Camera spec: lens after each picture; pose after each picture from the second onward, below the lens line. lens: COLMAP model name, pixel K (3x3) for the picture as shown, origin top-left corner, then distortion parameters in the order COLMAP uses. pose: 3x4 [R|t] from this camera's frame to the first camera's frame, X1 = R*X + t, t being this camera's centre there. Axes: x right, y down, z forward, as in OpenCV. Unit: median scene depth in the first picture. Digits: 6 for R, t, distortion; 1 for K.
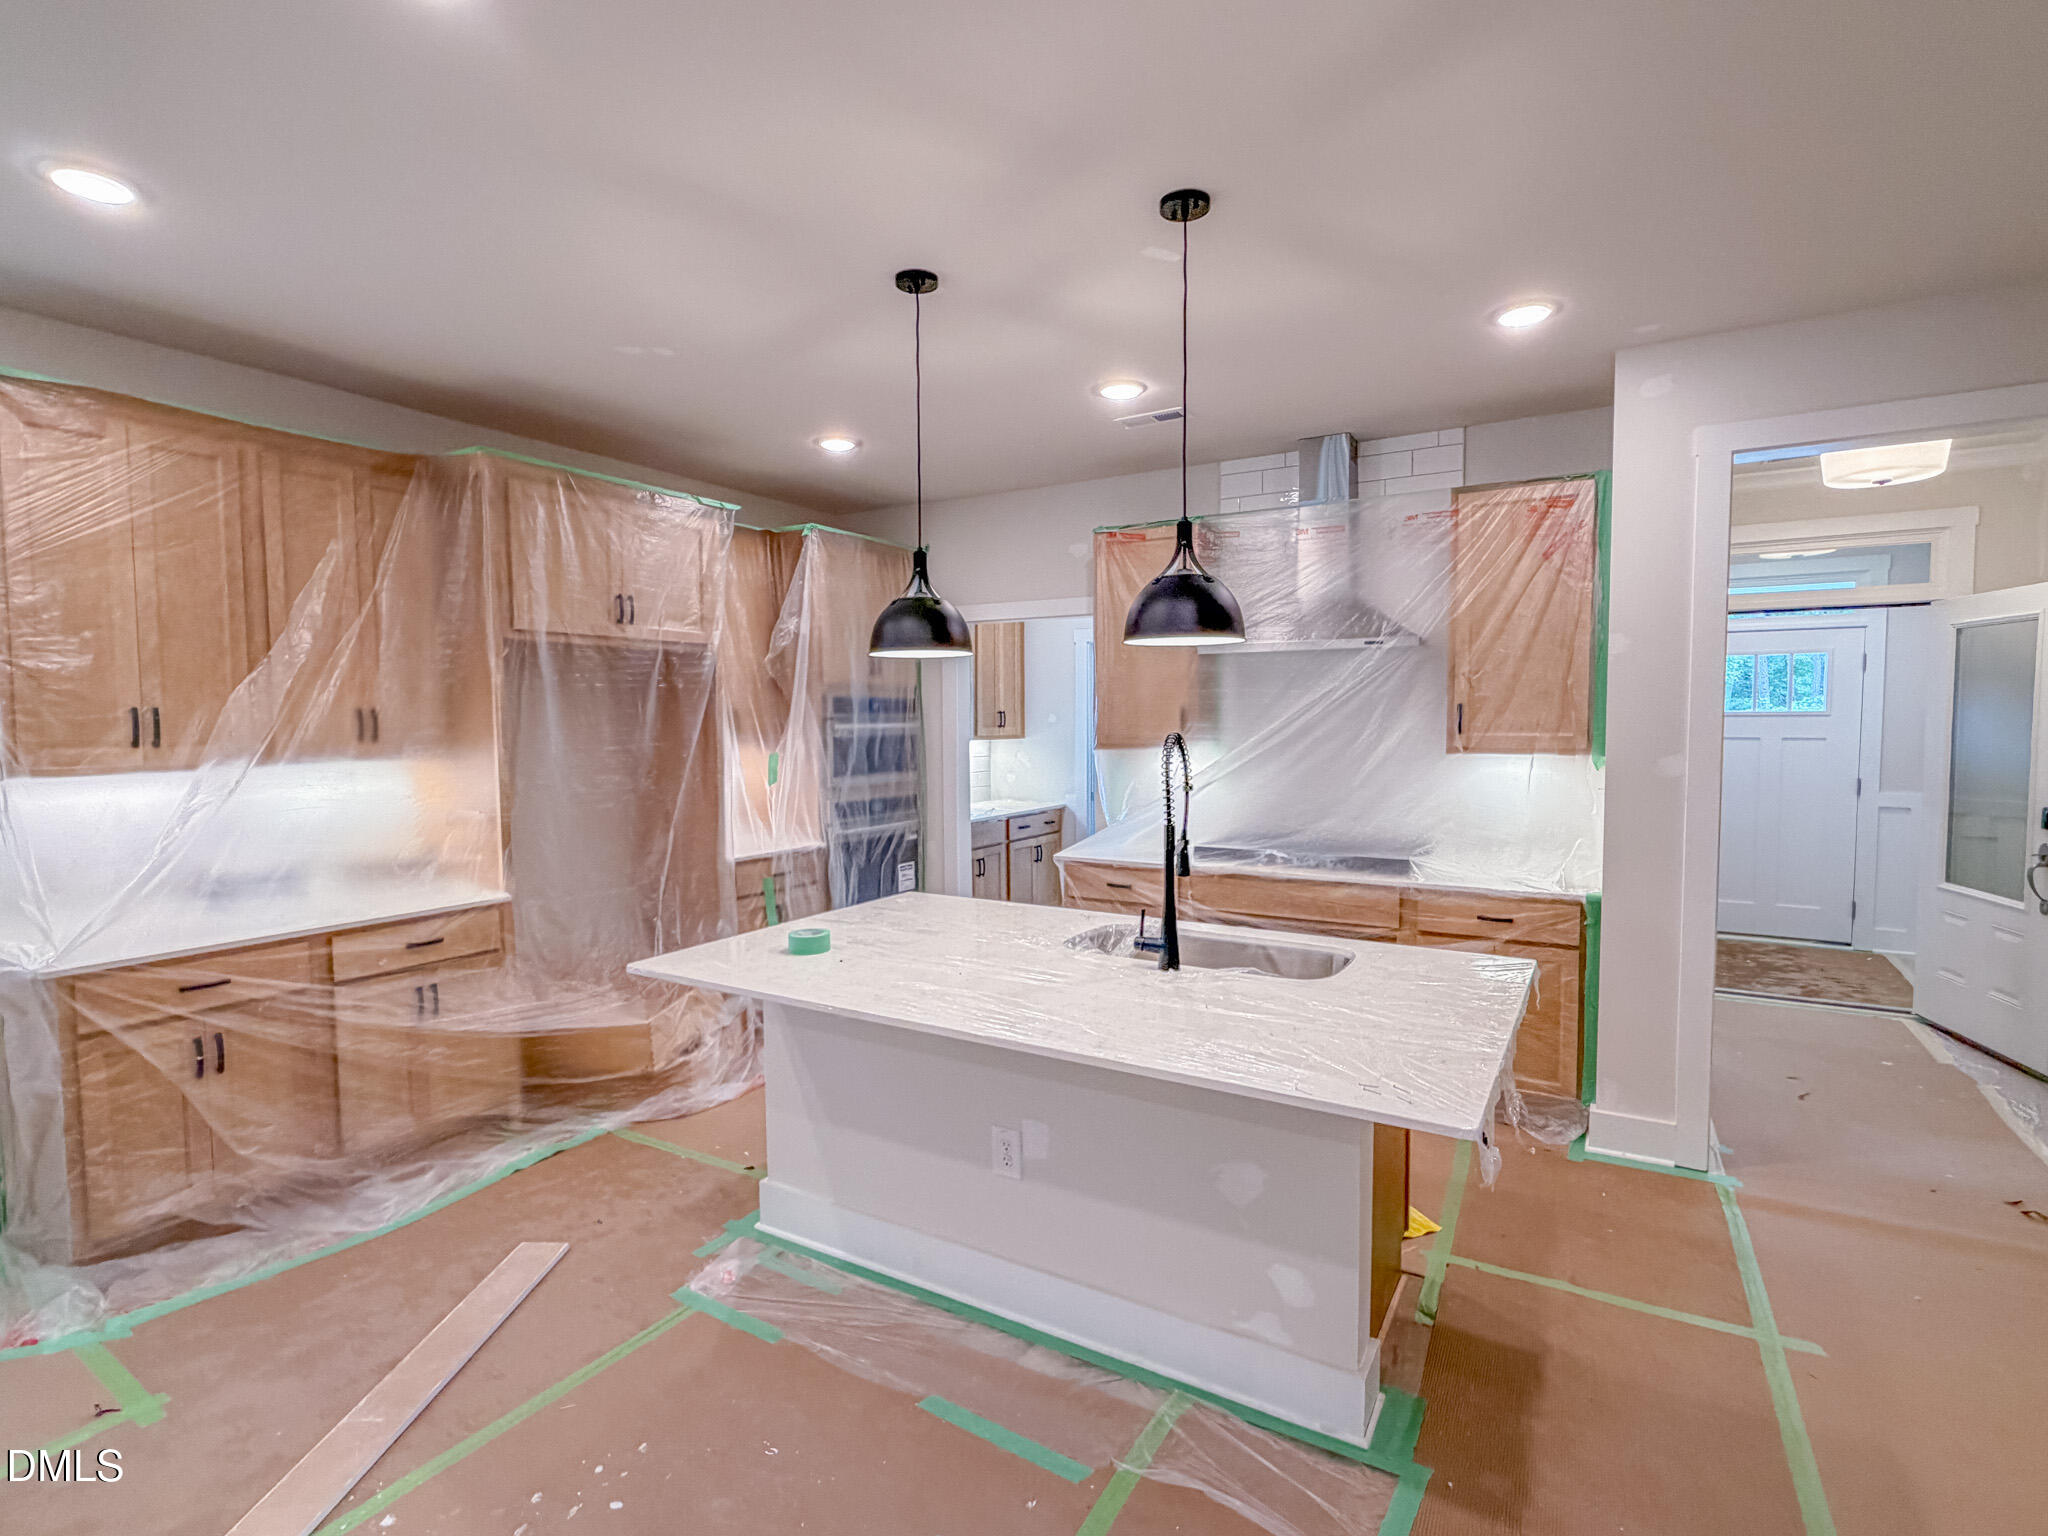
lens RADIAL K [[993.7, 0, 1036.7], [0, 993.7, 771.4], [0, 0, 1]] dist [-0.001480, -0.000817]
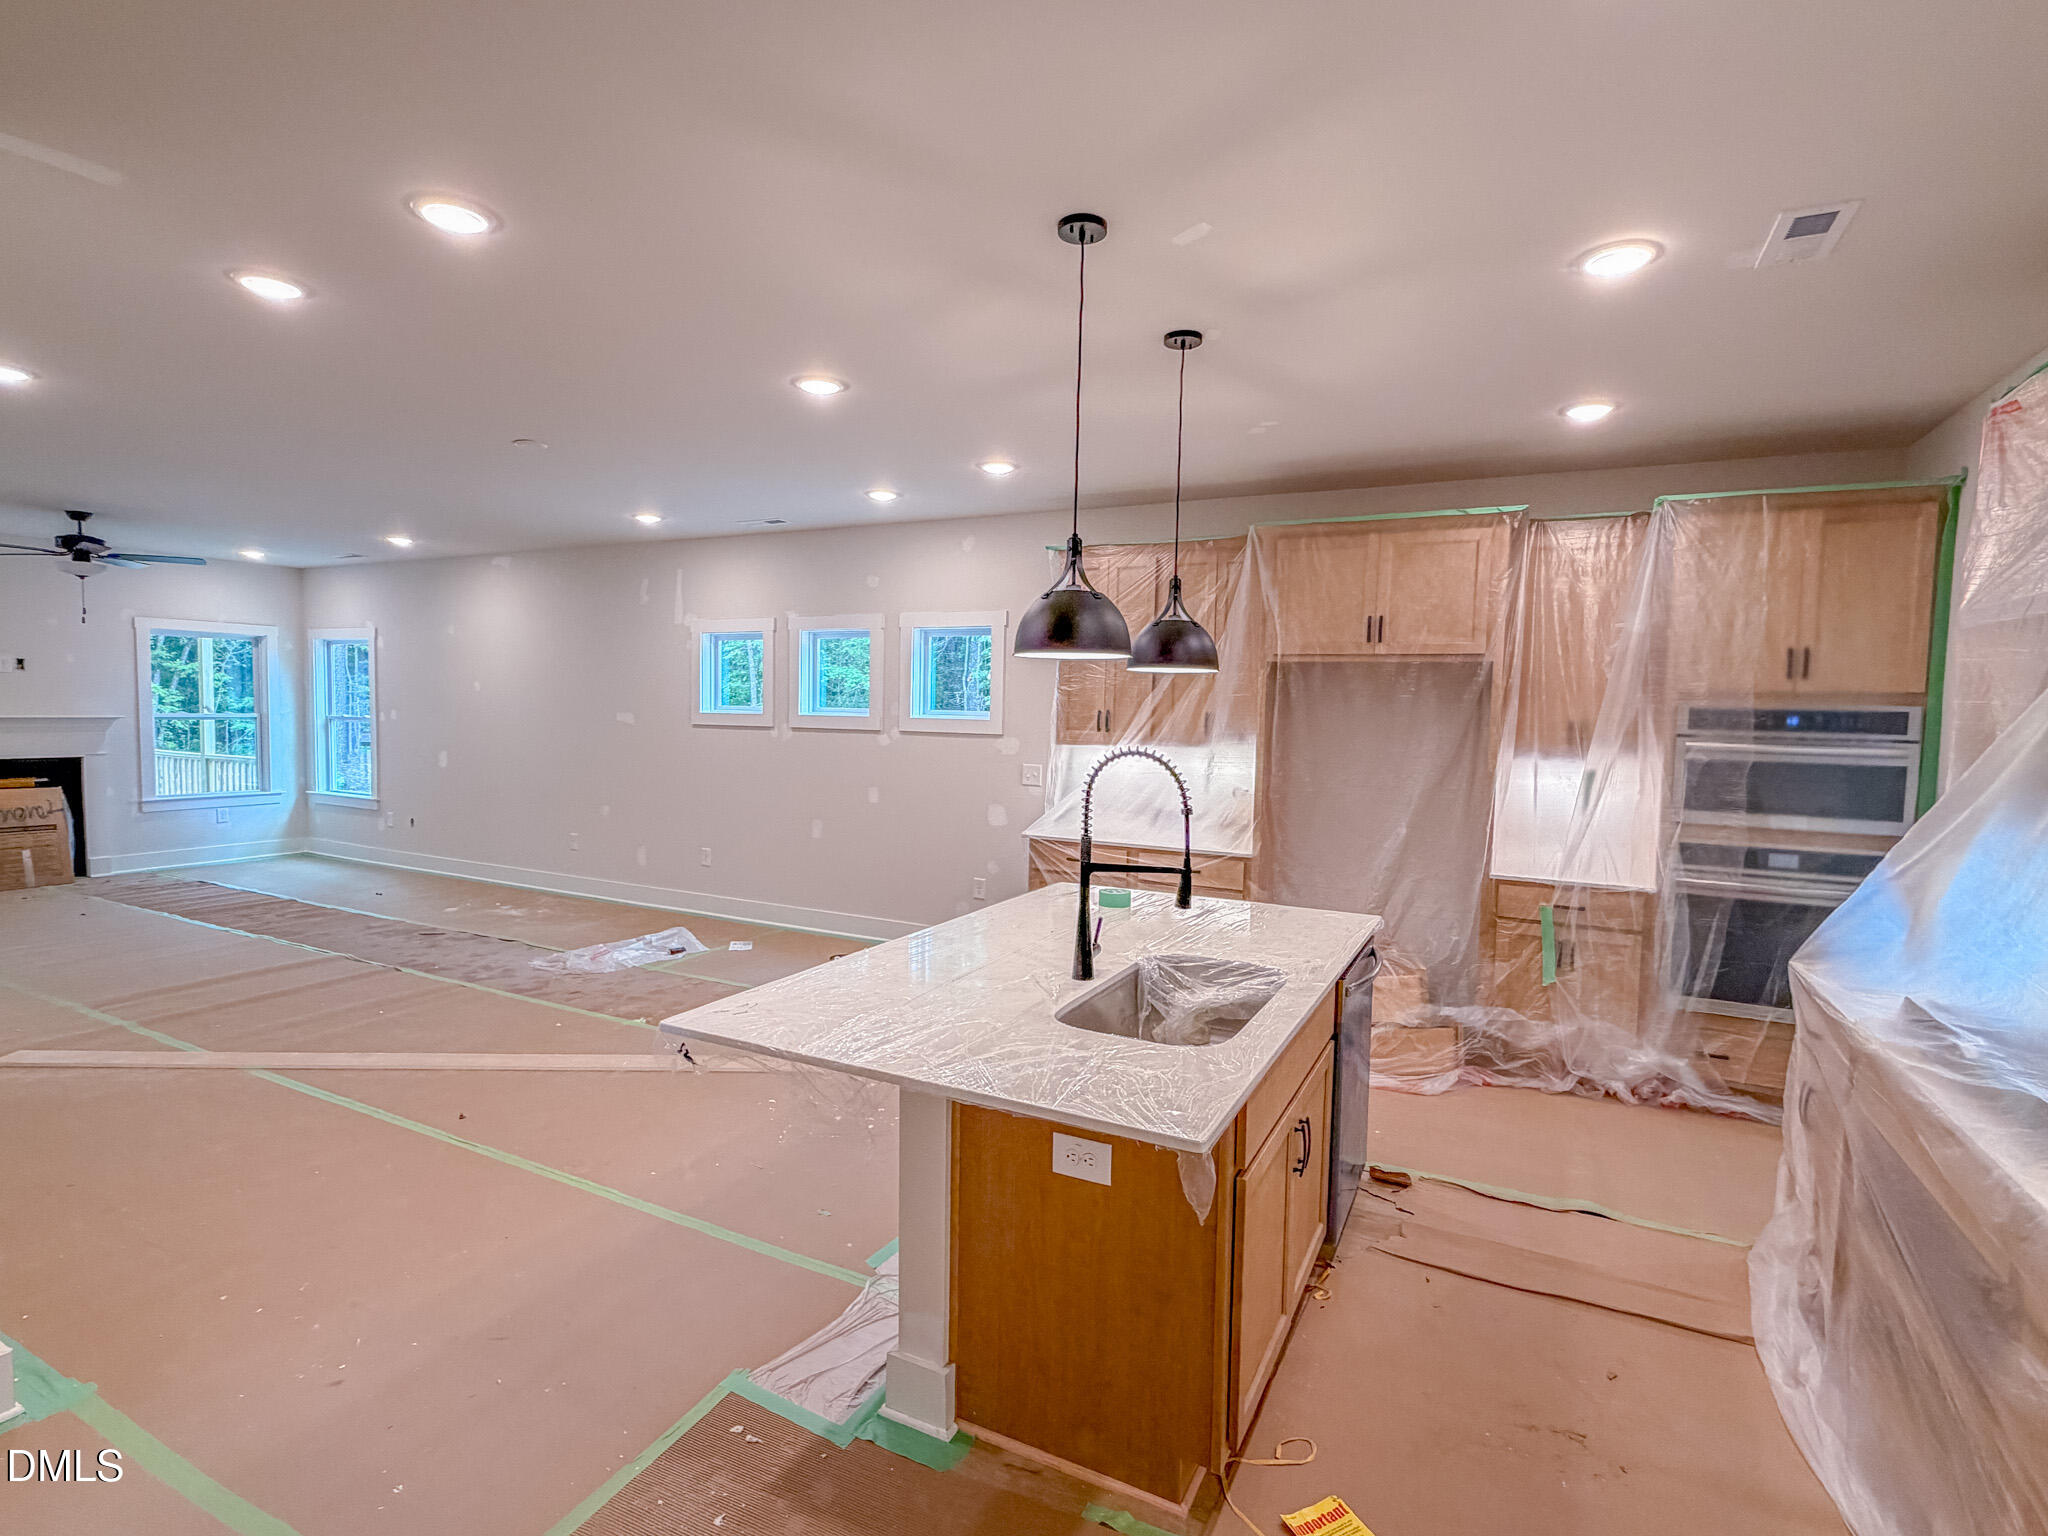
lens RADIAL K [[993.7, 0, 1025.1], [0, 993.7, 766.9], [0, 0, 1]] dist [-0.001480, -0.000817]
pose [[0.067122, 0.071258, -0.995197, 0.611605], [-0.075641, 0.994939, 0.066137, -0.045293], [0.994873, 0.070839, 0.072172, 0.466736]]
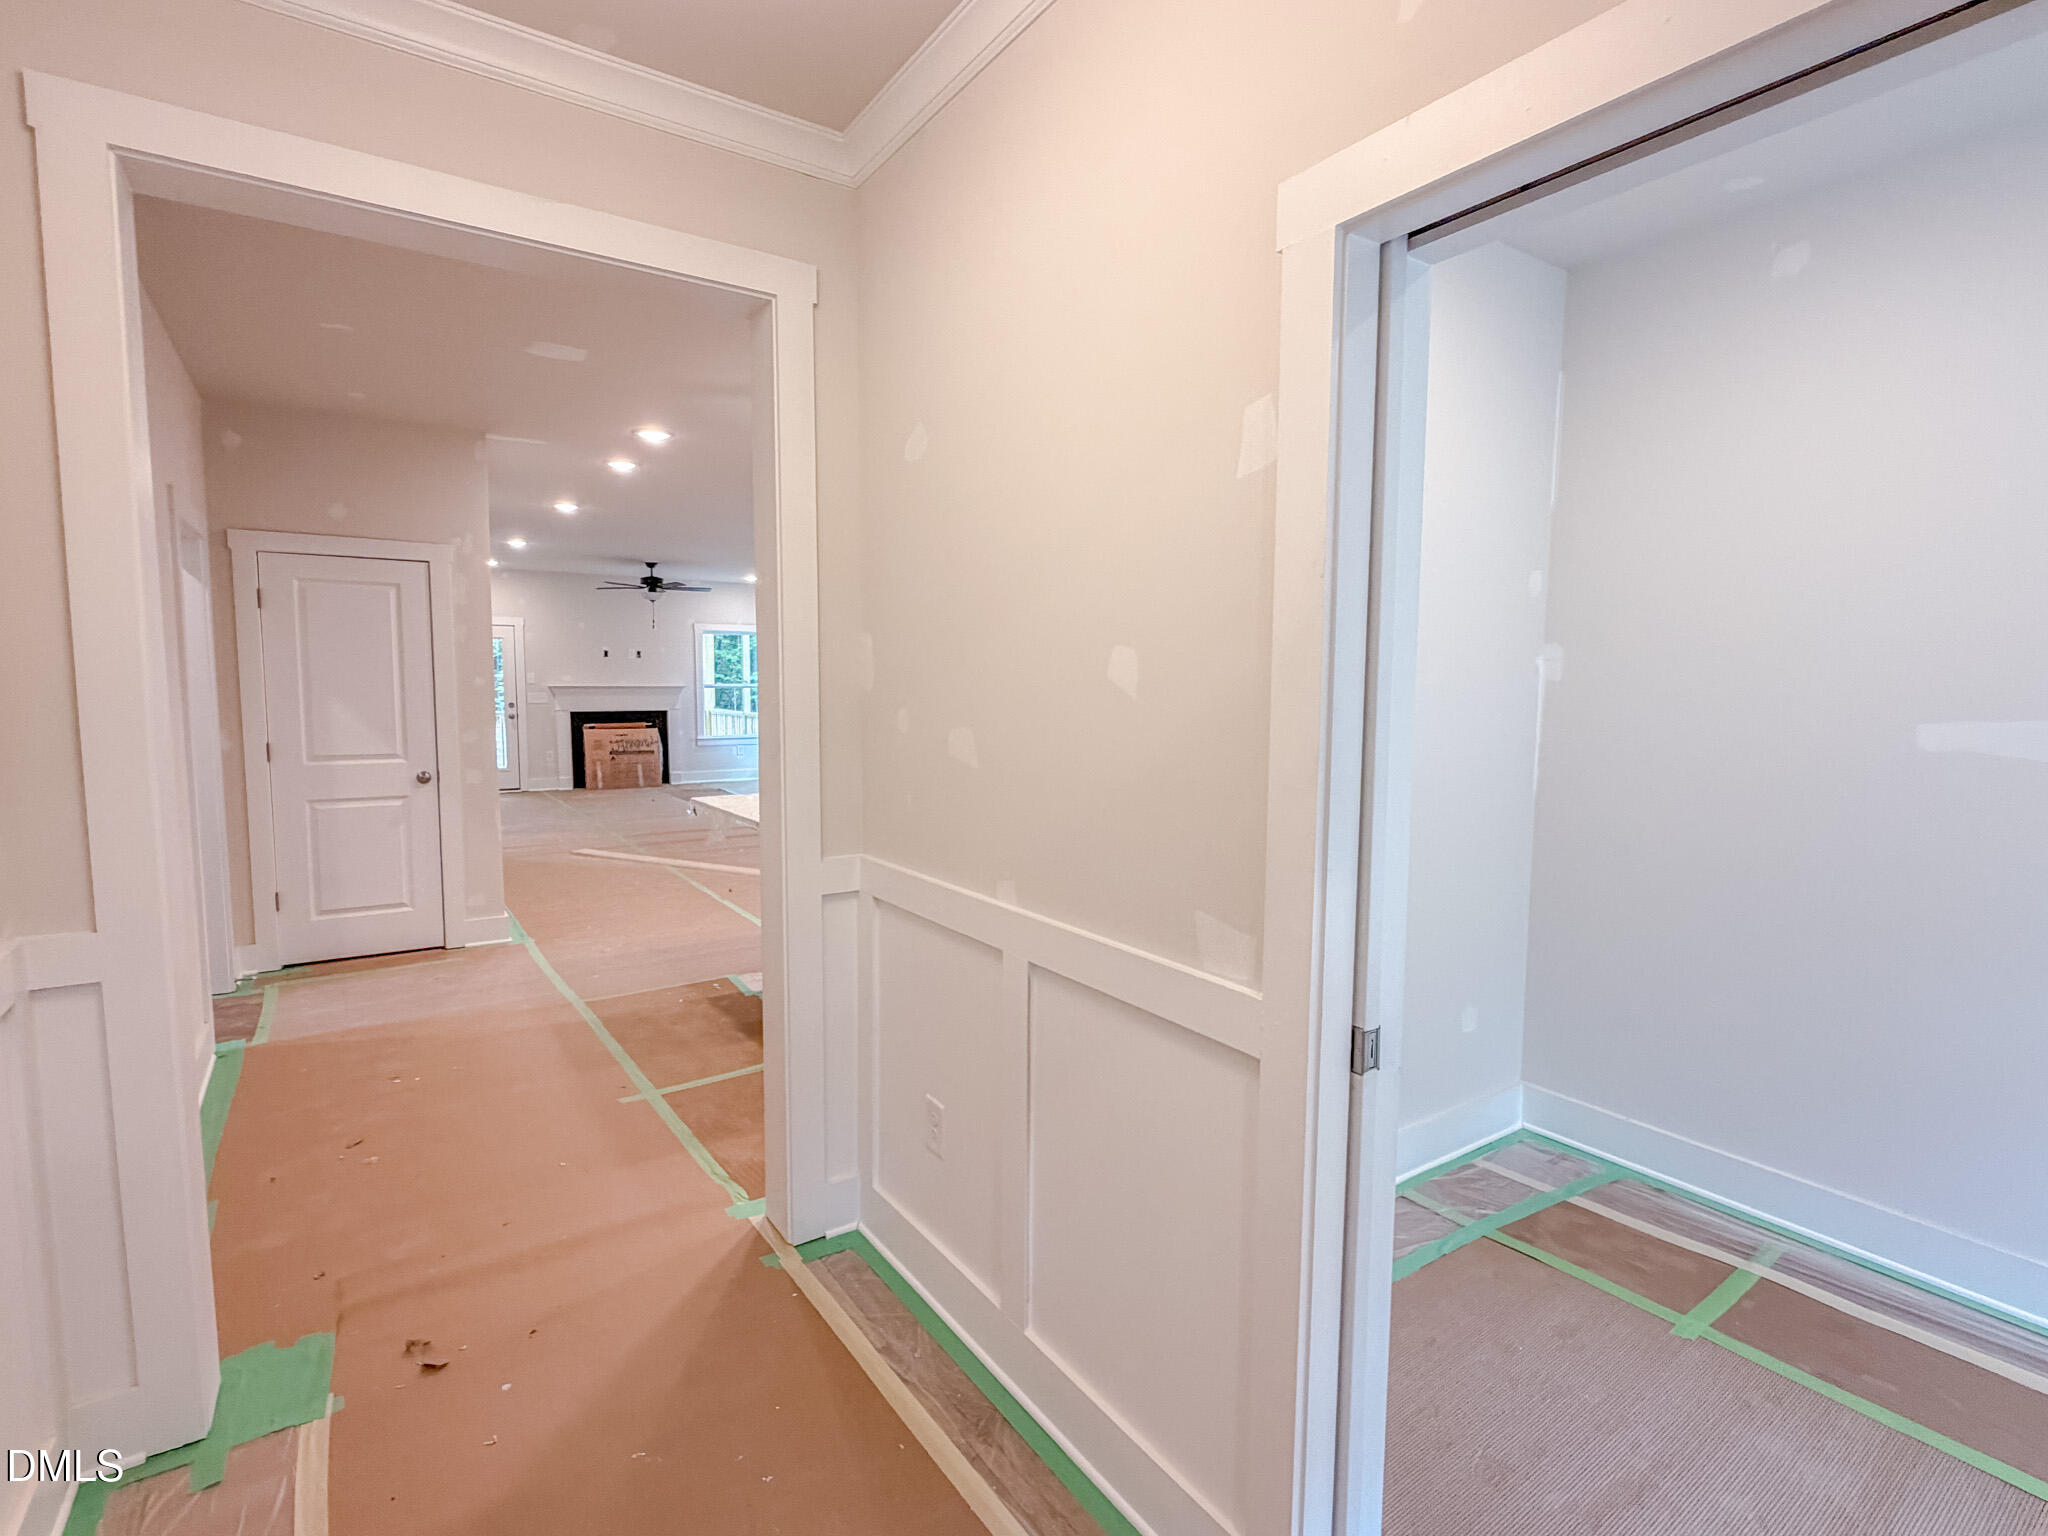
lens RADIAL K [[993.7, 0, 1022.1], [0, 993.7, 764.5], [0, 0, 1]] dist [-0.001480, -0.000817]
pose [[-0.422893, 0.085474, -0.902139, 0.902390], [-0.050589, 0.991762, 0.117679, -0.054804], [0.904766, 0.095404, -0.415086, 1.022240]]
